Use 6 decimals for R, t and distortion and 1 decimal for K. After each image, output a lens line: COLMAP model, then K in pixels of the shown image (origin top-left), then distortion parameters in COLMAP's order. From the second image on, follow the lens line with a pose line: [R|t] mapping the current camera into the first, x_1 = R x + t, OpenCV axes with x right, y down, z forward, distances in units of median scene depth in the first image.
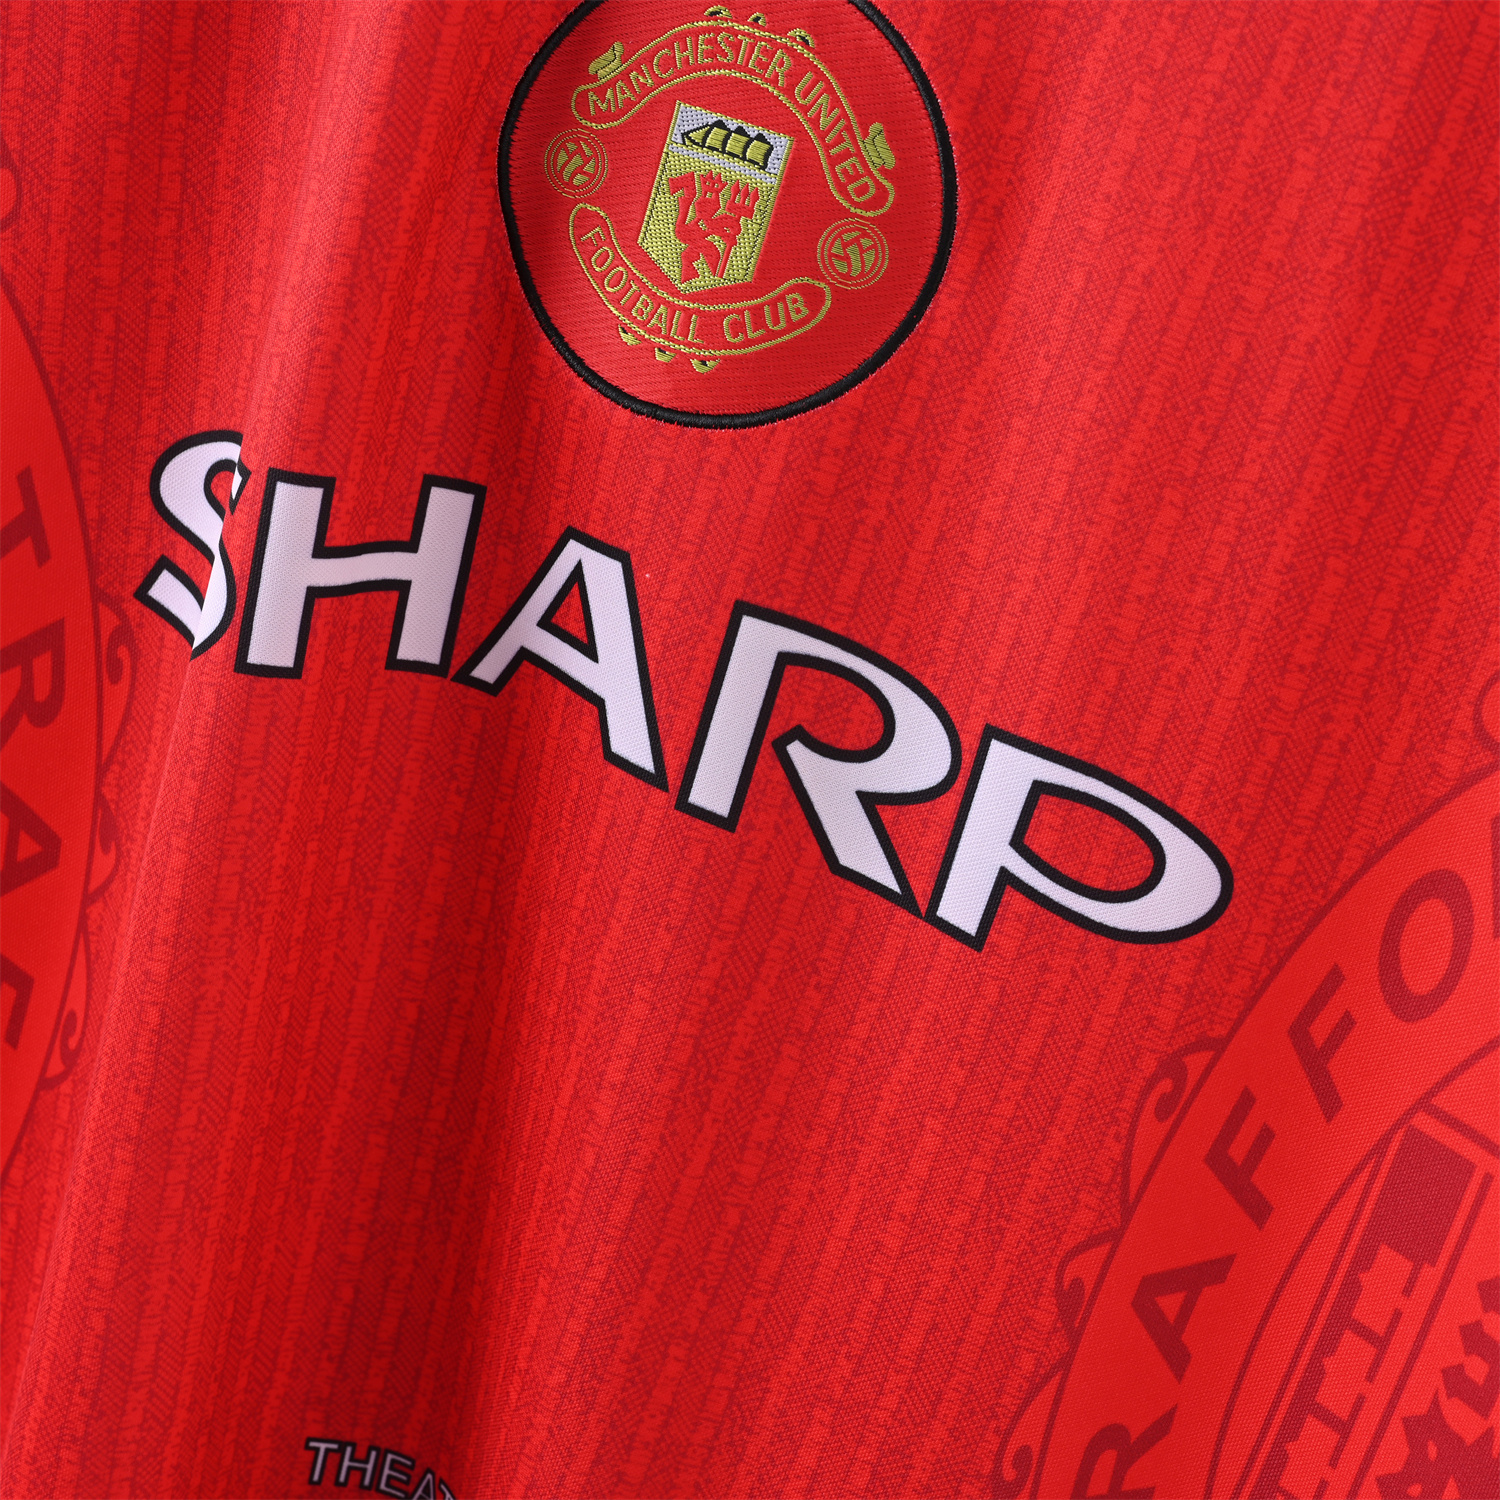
lens RADIAL K [[3152.3, 0, 750.0], [0, 3152.3, 750.0], [0, 0, 1]] dist [-0.009829, 0.027962]
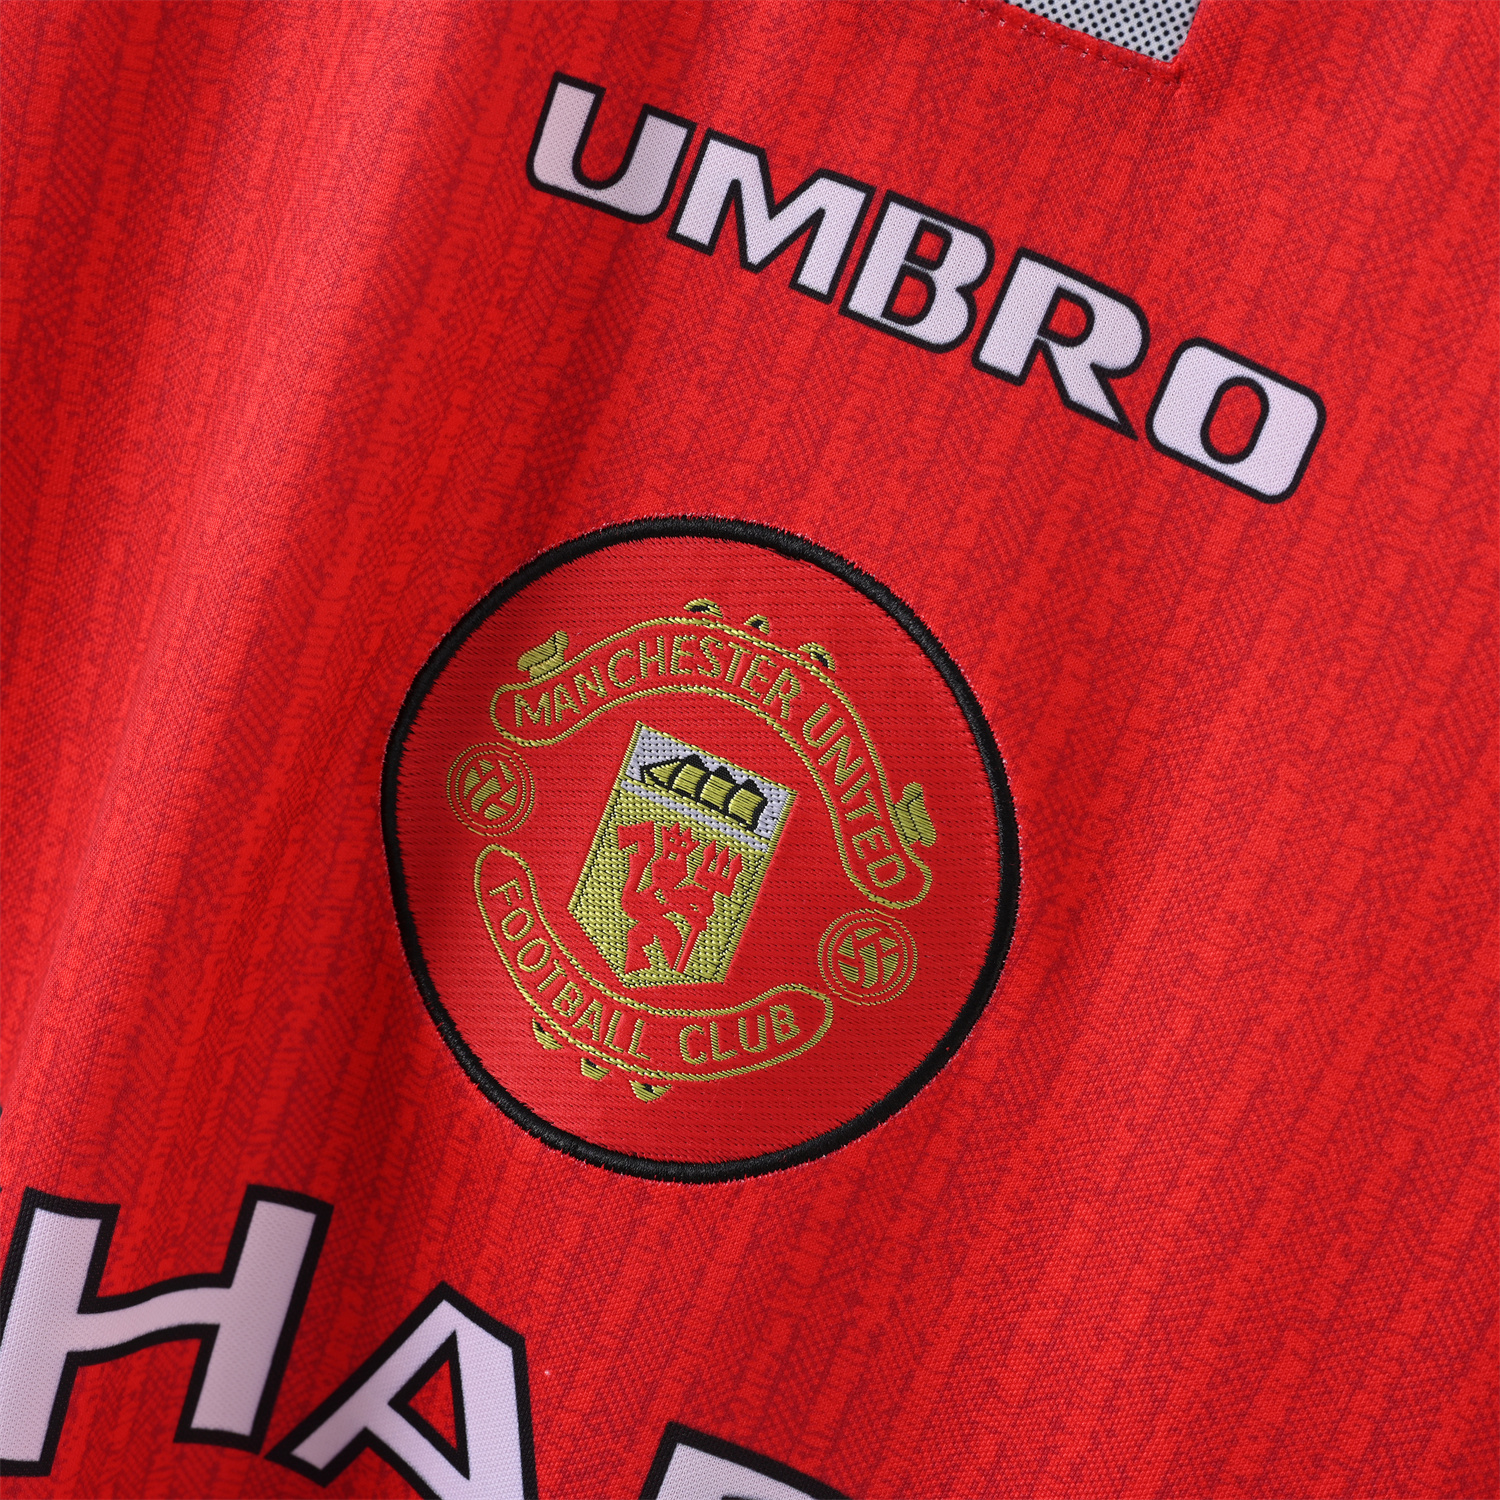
lens RADIAL K [[3152.3, 0, 750.0], [0, 3152.3, 750.0], [0, 0, 1]] dist [-0.009829, 0.027962]
pose [[0.996811, 0.072302, 0.033760, -0.021335], [-0.069748, 0.994998, -0.071507, -0.149754], [-0.038761, 0.068924, 0.996869, 0.281972]]
